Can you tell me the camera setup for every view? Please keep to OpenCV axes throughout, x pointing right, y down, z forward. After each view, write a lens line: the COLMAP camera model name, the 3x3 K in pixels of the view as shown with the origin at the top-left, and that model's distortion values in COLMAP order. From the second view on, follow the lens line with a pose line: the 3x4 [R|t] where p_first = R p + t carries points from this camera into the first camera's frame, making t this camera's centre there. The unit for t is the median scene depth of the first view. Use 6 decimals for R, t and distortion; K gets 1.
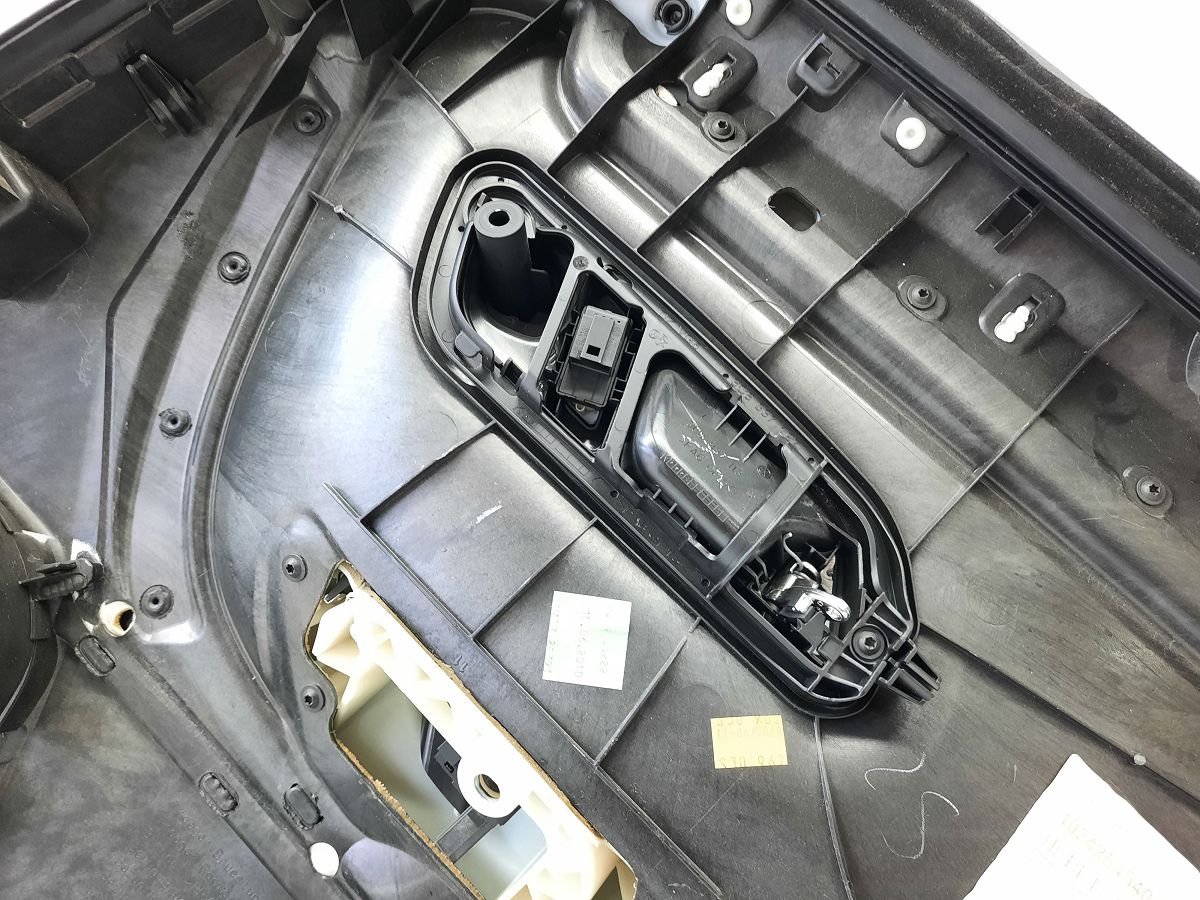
lens RADIAL K [[939.7, 0, 609.2], [0, 939.7, 455.0], [0, 0, 1]] dist [0.021871, -0.006247]
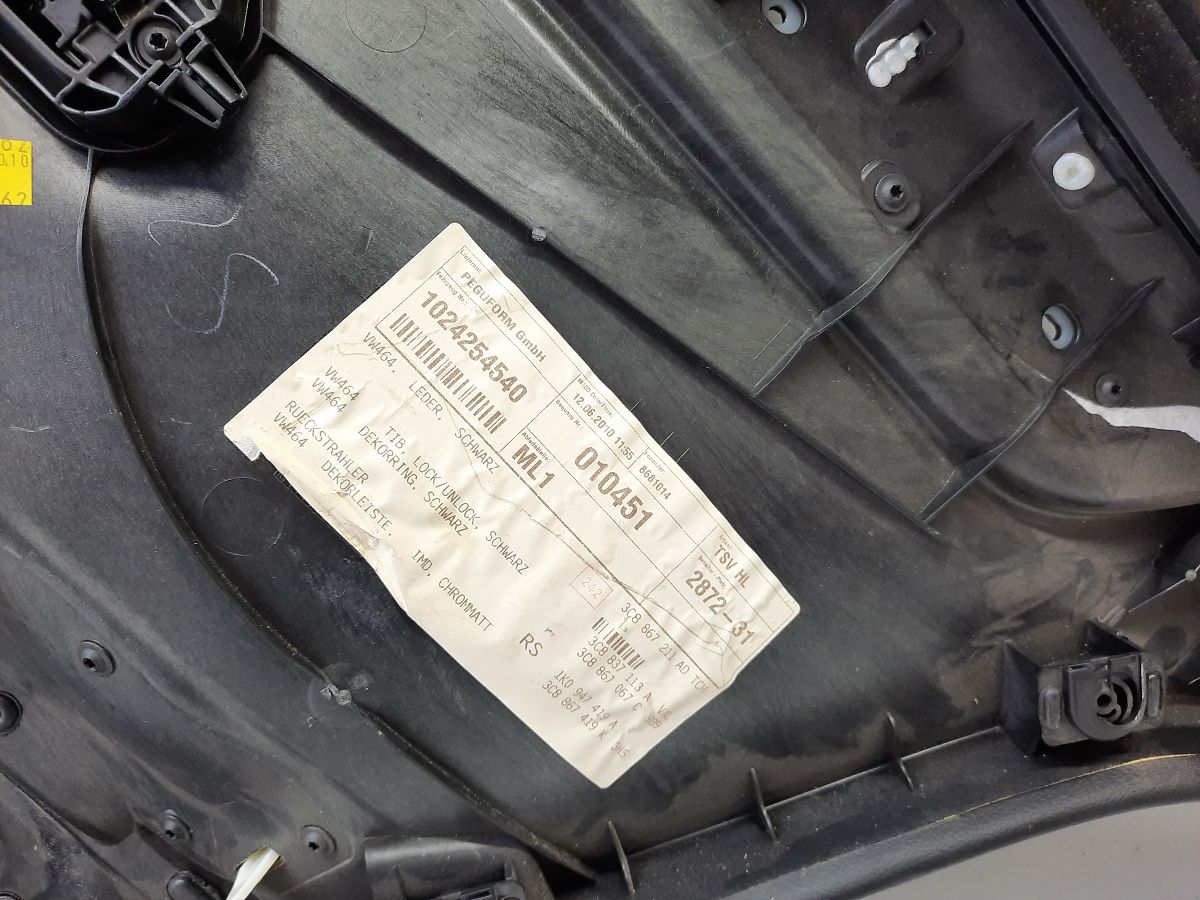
lens RADIAL K [[939.7, 0, 609.2], [0, 939.7, 455.0], [0, 0, 1]] dist [0.021871, -0.006247]
pose [[0.988634, 0.020486, 0.148938, 0.444427], [-0.069427, 0.940922, 0.331430, 0.202569], [-0.133350, -0.338003, 0.931650, 0.174344]]
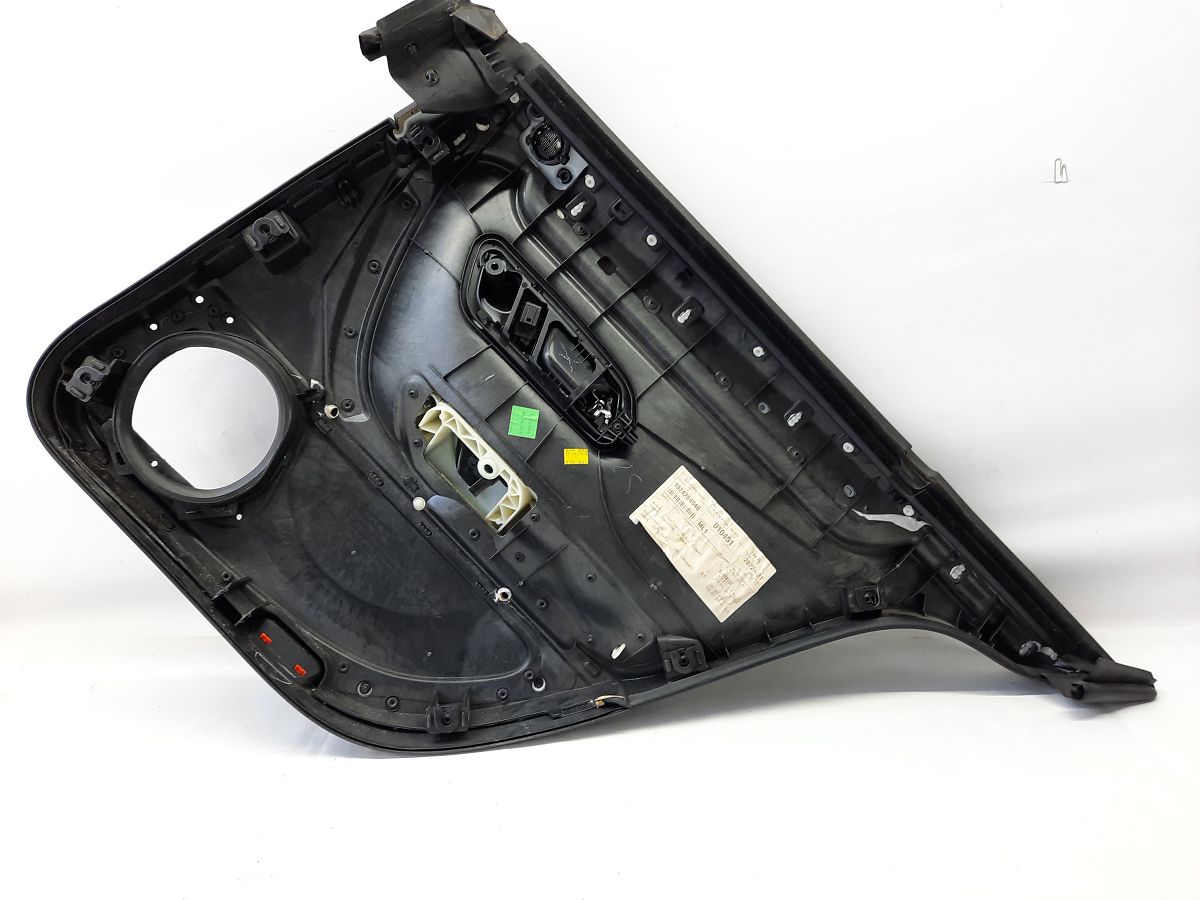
lens RADIAL K [[939.7, 0, 609.2], [0, 939.7, 455.0], [0, 0, 1]] dist [0.021871, -0.006247]
pose [[0.992323, 0.037523, 0.117846, -0.089388], [-0.054326, 0.988262, 0.142783, -0.121553], [-0.111105, -0.148089, 0.982713, -1.720286]]
